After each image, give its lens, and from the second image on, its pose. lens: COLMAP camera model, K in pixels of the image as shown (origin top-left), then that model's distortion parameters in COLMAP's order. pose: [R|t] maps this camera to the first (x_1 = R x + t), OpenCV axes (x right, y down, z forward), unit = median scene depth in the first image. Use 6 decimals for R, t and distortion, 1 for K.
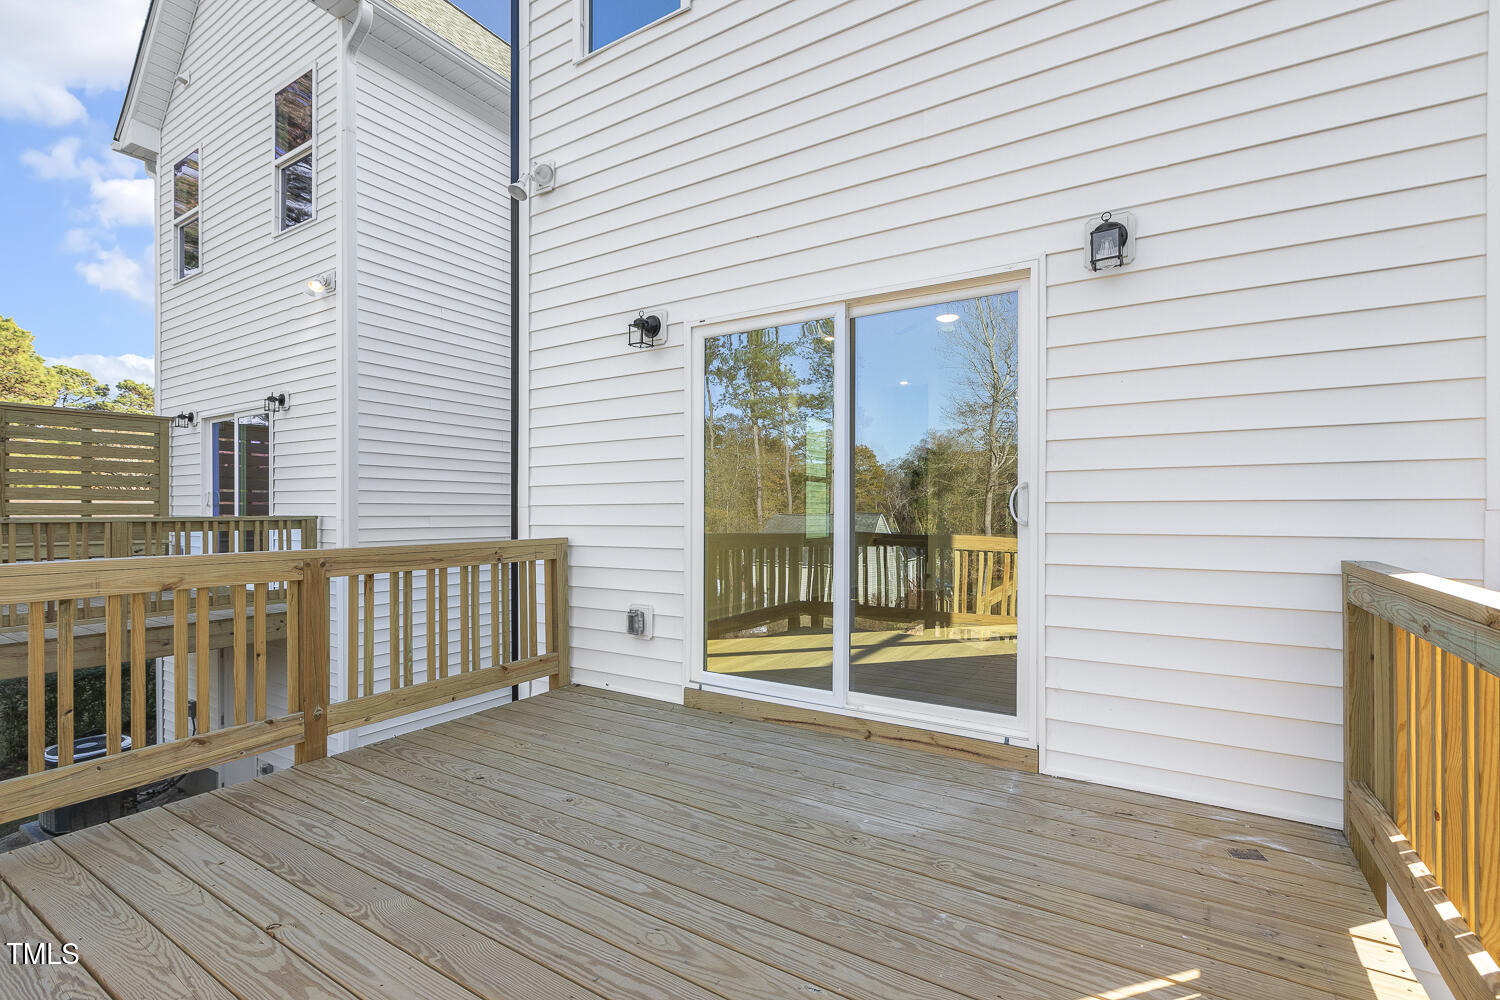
lens RADIAL K [[682.3, 0, 758.5], [0, 682.3, 502.7], [0, 0, 1]] dist [-0.001851, -0.000149]
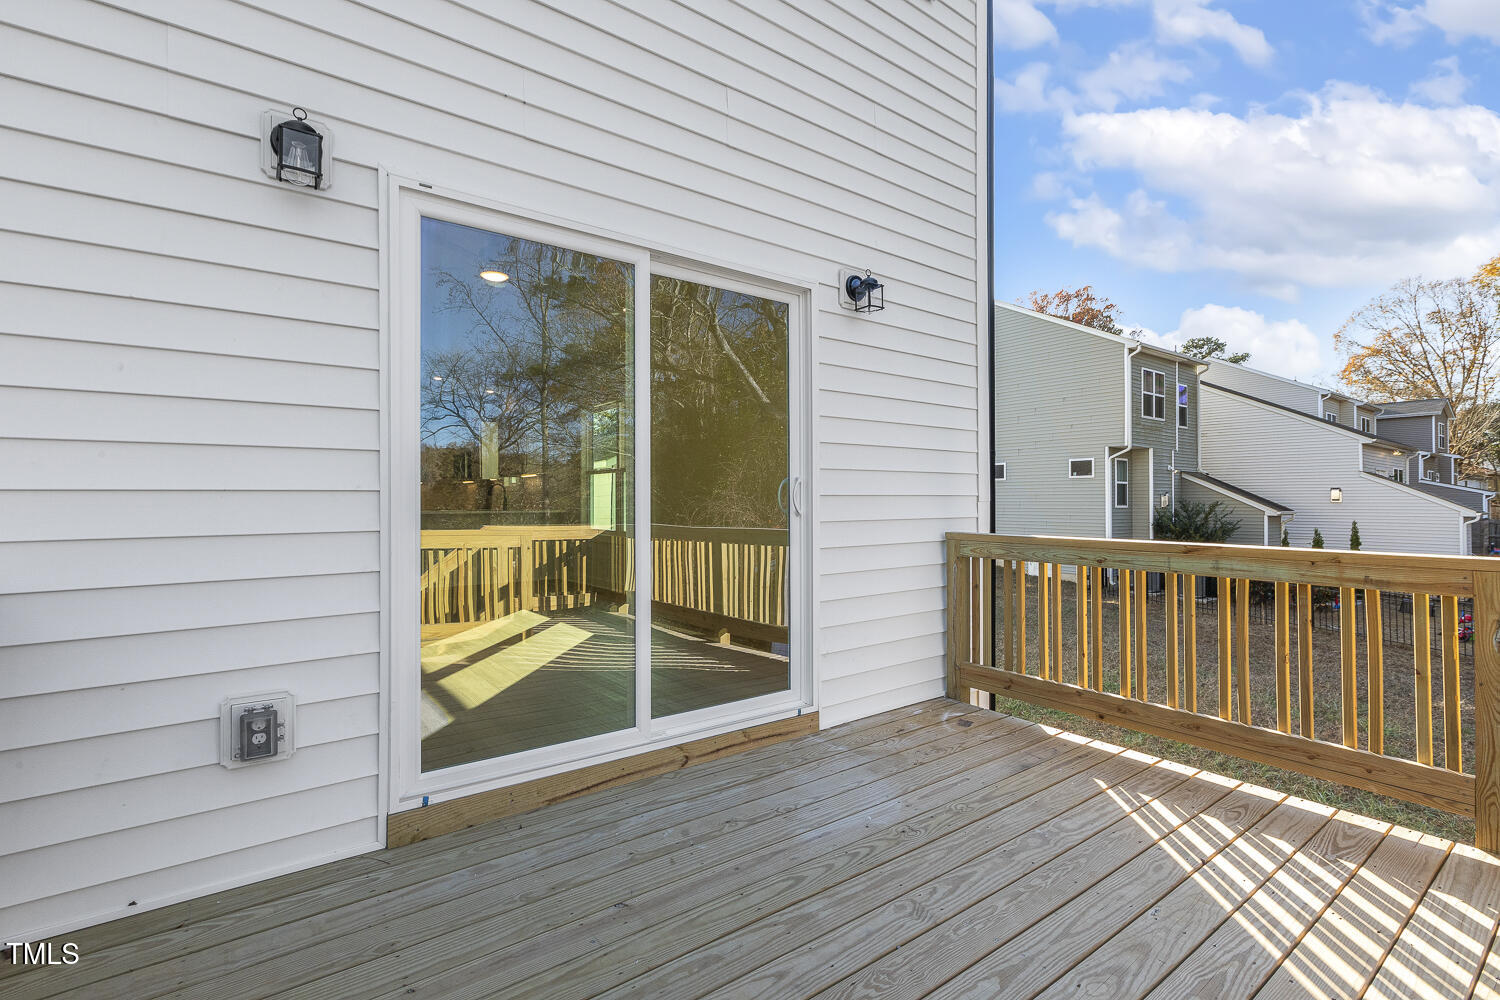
lens RADIAL K [[682.3, 0, 758.5], [0, 682.3, 502.7], [0, 0, 1]] dist [-0.001851, -0.000149]
pose [[0.363152, -0.002400, 0.931727, -0.700205], [-0.008131, 0.999950, 0.005745, 0.005006], [-0.931694, -0.009662, 0.363115, 0.679024]]
